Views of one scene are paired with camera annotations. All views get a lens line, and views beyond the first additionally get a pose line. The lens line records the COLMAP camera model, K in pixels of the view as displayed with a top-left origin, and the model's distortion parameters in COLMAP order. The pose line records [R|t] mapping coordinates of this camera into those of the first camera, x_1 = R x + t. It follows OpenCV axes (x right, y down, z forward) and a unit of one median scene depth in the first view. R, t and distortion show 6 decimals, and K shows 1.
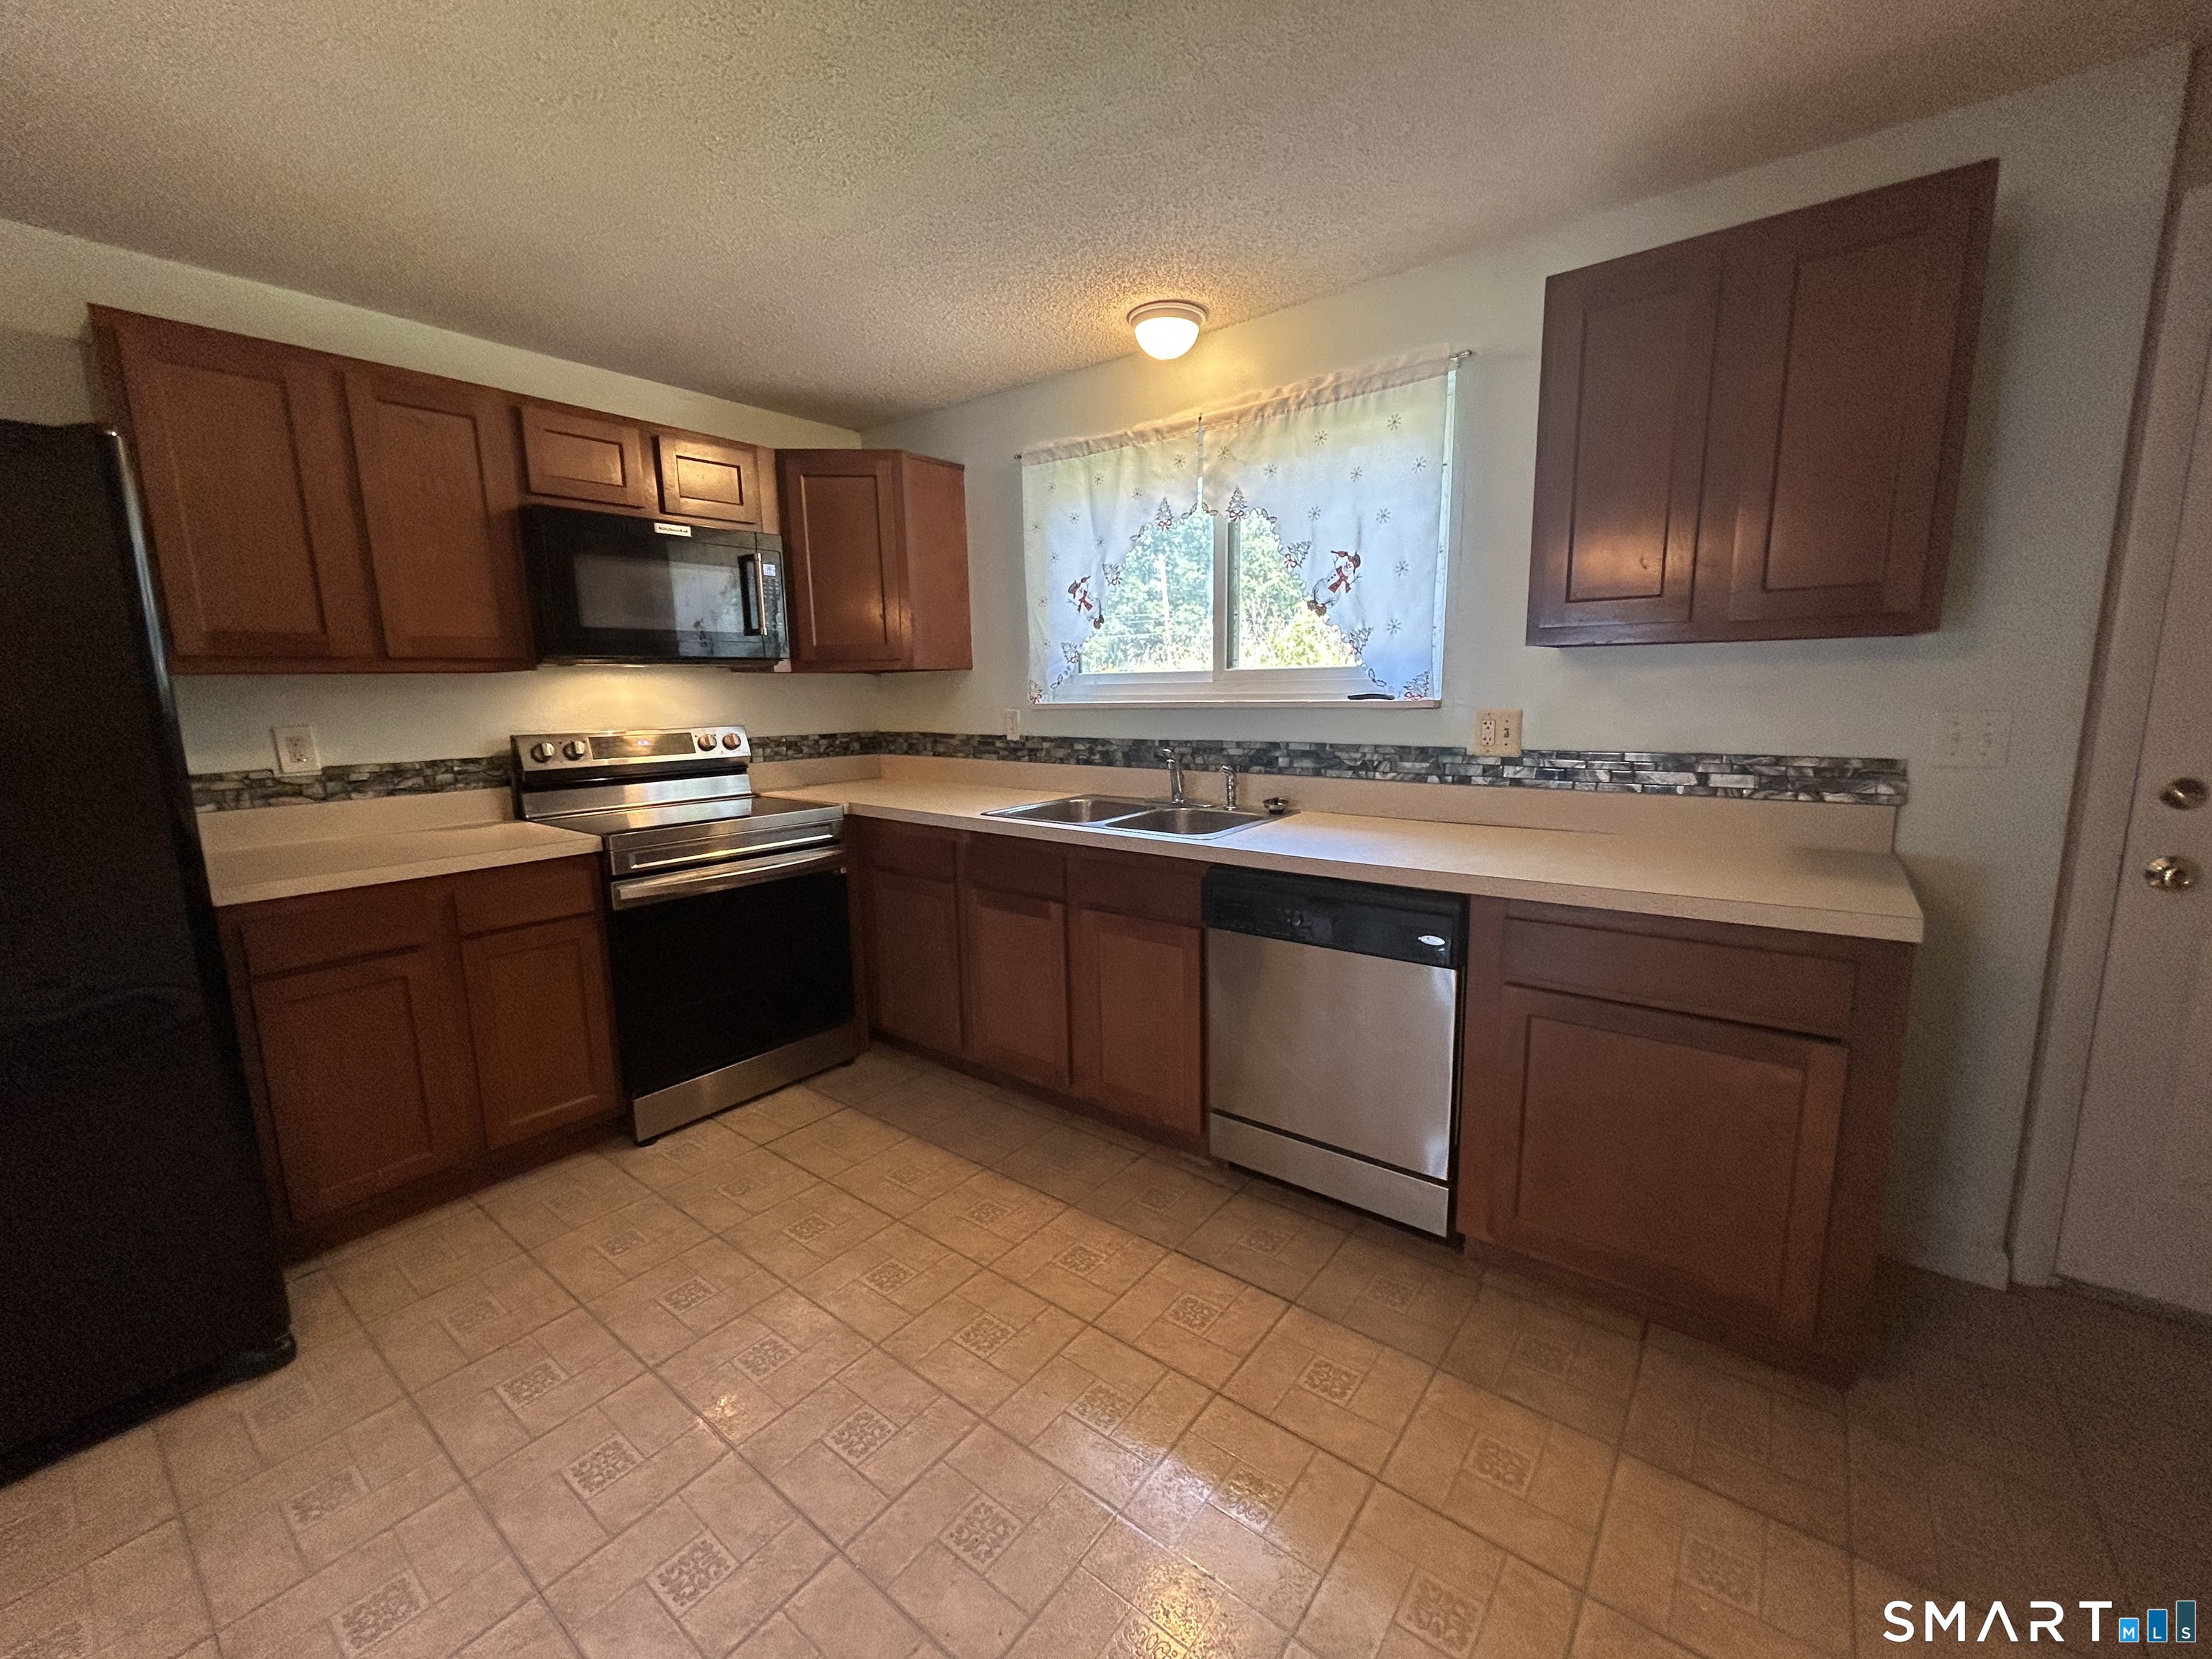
lens RADIAL K [[895.4, 0, 1116.6], [0, 895.4, 829.4], [0, 0, 1]] dist [-0.001680, 0.000135]
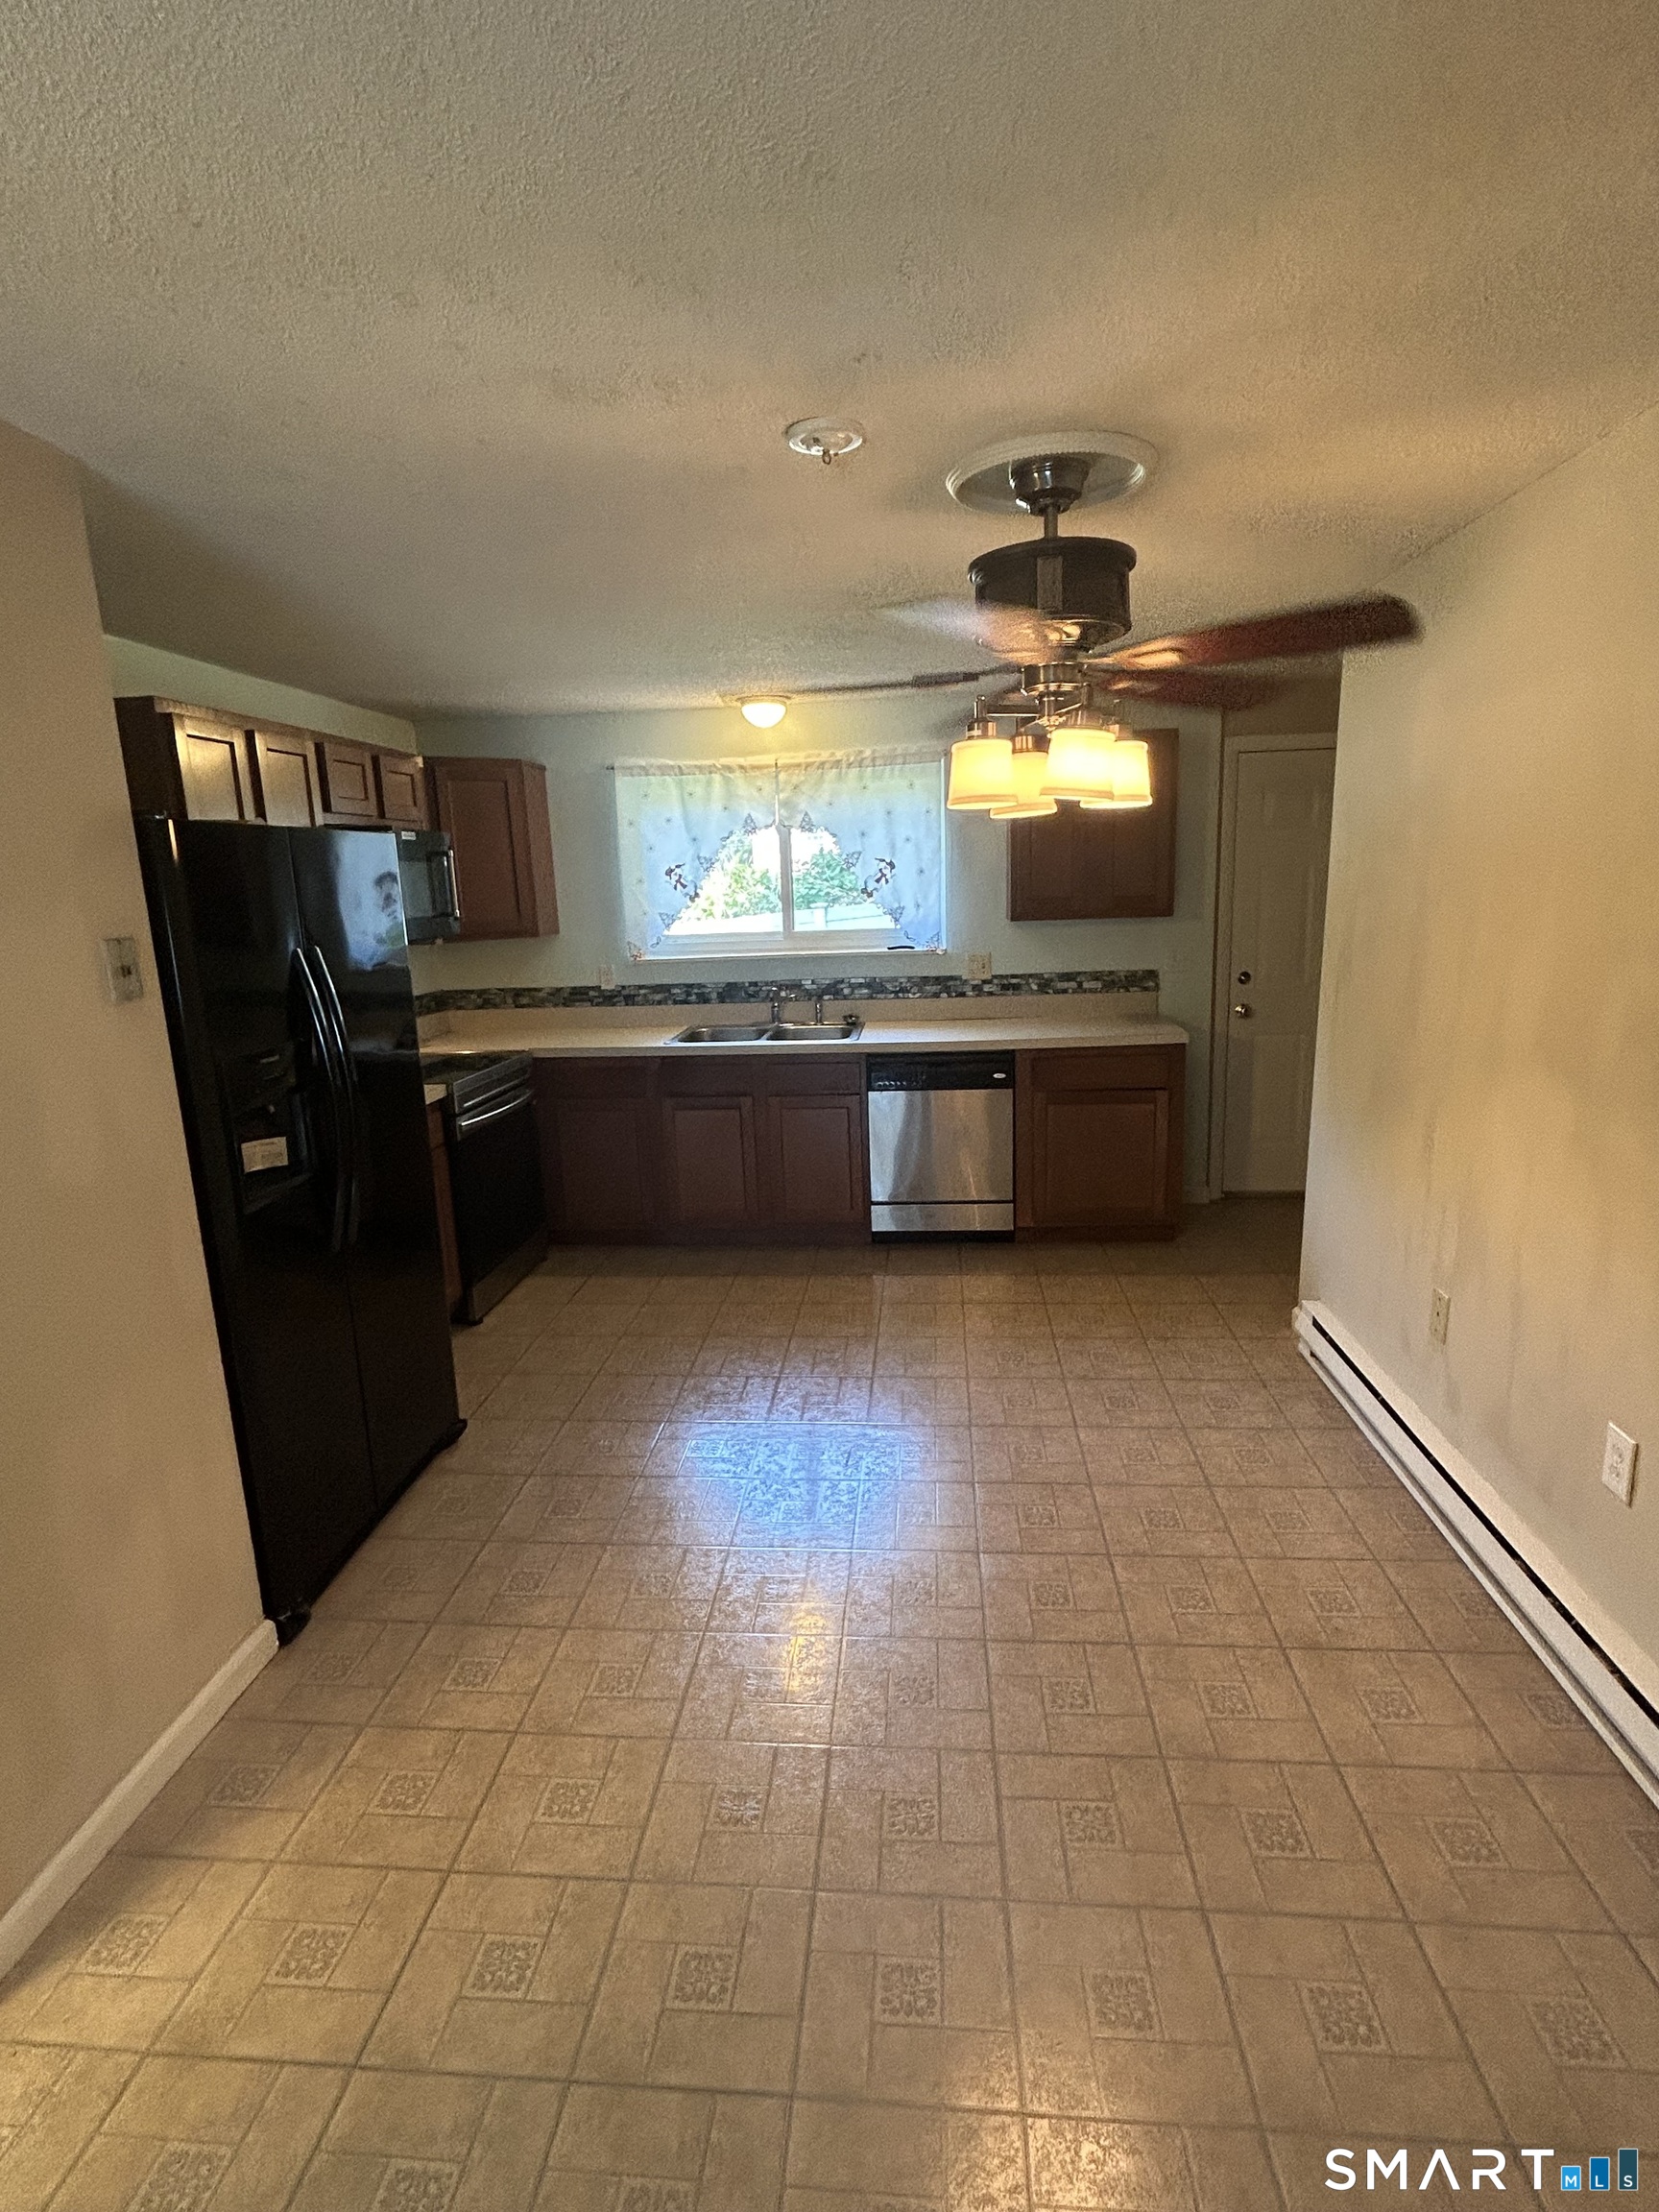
lens RADIAL K [[1147.9, 0, 819.7], [0, 1147.9, 1111.3], [0, 0, 1]] dist [0.000982, -0.000389]
pose [[0.836569, -0.122761, 0.533930, -0.940443], [0.107378, 0.992410, 0.059934, 0.005514], [-0.537235, 0.007193, 0.843402, -0.641163]]
